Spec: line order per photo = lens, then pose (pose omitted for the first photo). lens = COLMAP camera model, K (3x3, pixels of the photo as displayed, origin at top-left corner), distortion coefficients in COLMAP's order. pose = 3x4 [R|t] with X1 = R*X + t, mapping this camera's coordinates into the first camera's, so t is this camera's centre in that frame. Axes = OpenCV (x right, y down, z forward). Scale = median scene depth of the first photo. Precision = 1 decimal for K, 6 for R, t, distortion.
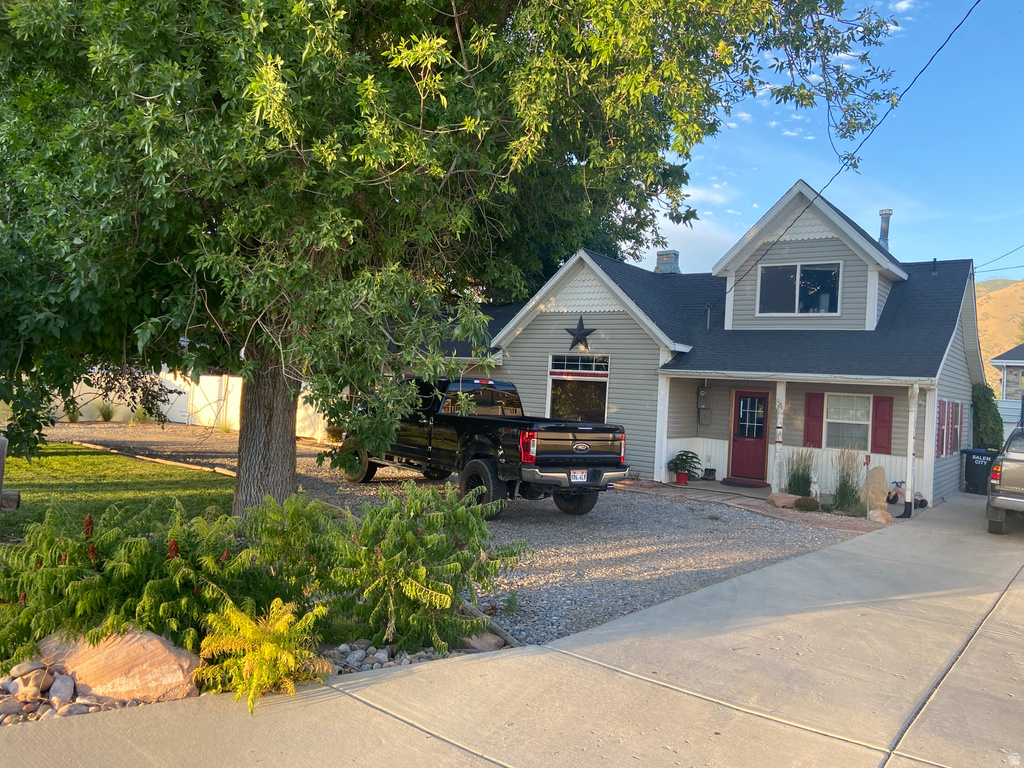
lens RADIAL K [[751.7, 0, 512.0], [0, 751.7, 384.0], [0, 0, 1]] dist [0.003035, -0.003726]
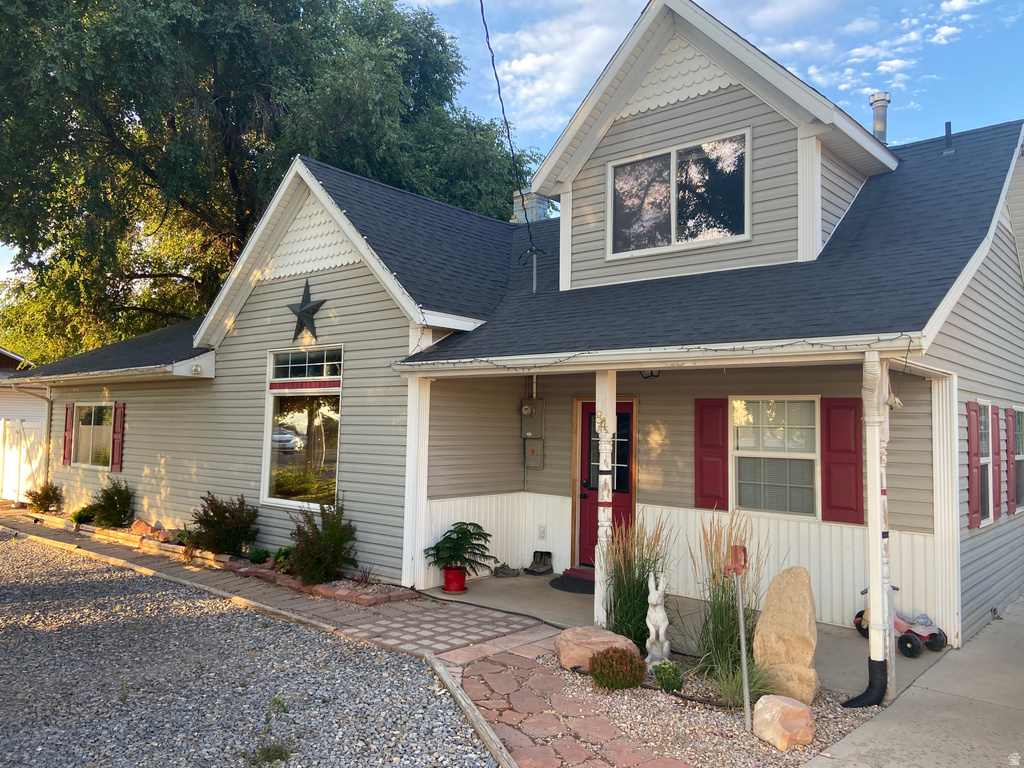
lens RADIAL K [[797.1, 0, 512.0], [0, 797.1, 384.0], [0, 0, 1]] dist [0.028710, -0.001115]
pose [[0.997808, -0.038940, -0.053509, 0.295894], [0.036229, 0.998055, -0.050734, 0.023940], [0.055380, 0.048684, 0.997278, 0.460069]]
